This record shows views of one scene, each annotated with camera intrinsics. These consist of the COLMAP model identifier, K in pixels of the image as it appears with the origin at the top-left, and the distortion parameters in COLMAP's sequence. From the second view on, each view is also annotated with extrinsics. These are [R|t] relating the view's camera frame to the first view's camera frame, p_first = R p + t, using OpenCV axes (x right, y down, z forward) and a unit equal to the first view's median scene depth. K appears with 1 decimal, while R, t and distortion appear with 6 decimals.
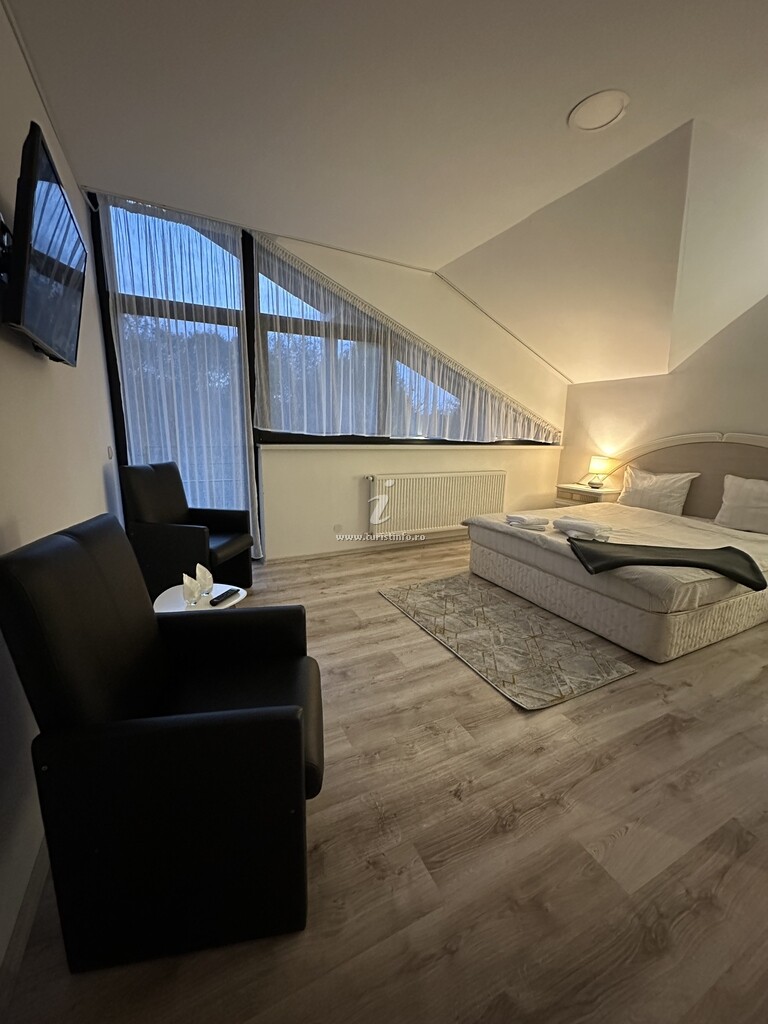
lens RADIAL K [[406.2, 0, 382.9], [0, 406.2, 514.0], [0, 0, 1]] dist [-0.004260, 0.000623]
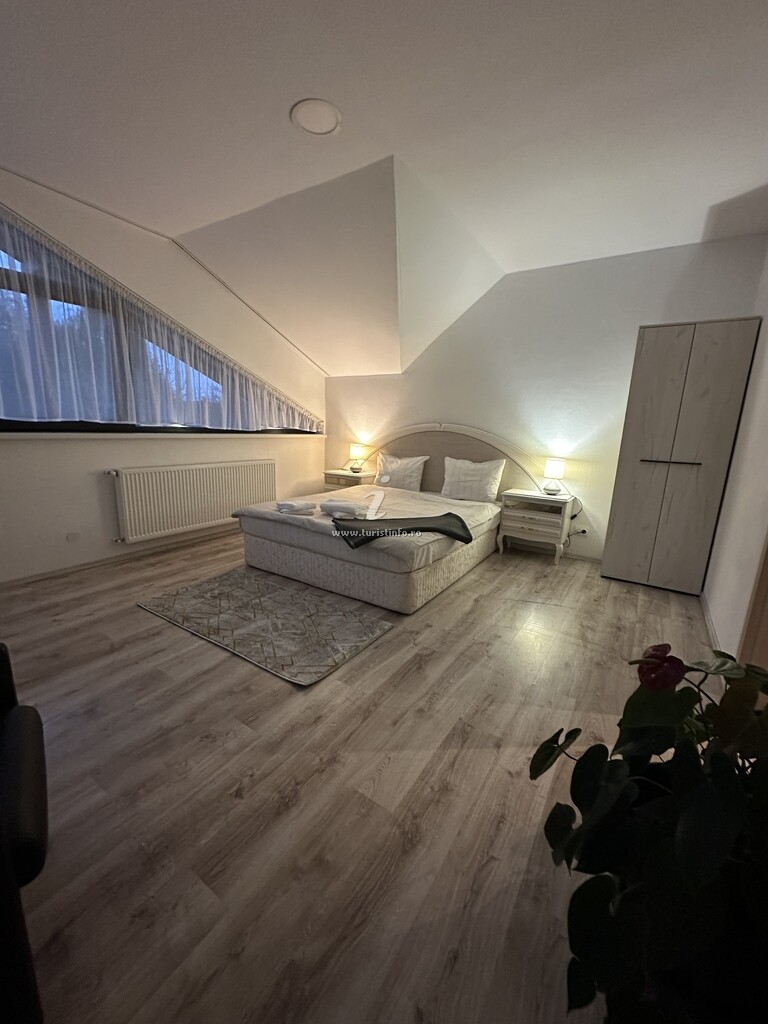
lens RADIAL K [[406.2, 0, 384.0], [0, 406.2, 514.2], [0, 0, 1]] dist [-0.004260, 0.000623]
pose [[0.860342, -0.098327, 0.500143, 0.032013], [0.086229, 0.995151, 0.047314, 0.006656], [-0.502370, 0.002421, 0.864649, -0.005033]]
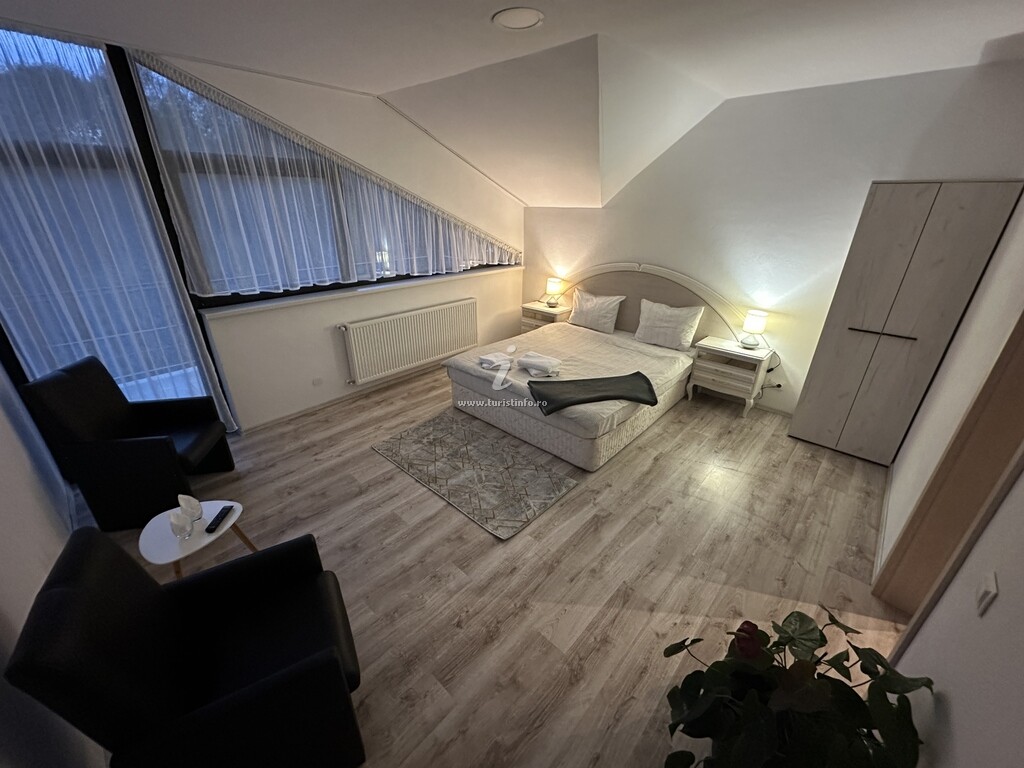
lens RADIAL K [[406.2, 0, 512.0], [0, 406.2, 385.9], [0, 0, 1]] dist [-0.004260, 0.000623]
pose [[0.933311, -0.161537, 0.320682, 0.018986], [0.084371, 0.966745, 0.241426, -0.214660], [-0.349017, -0.198269, 0.915902, -0.092999]]
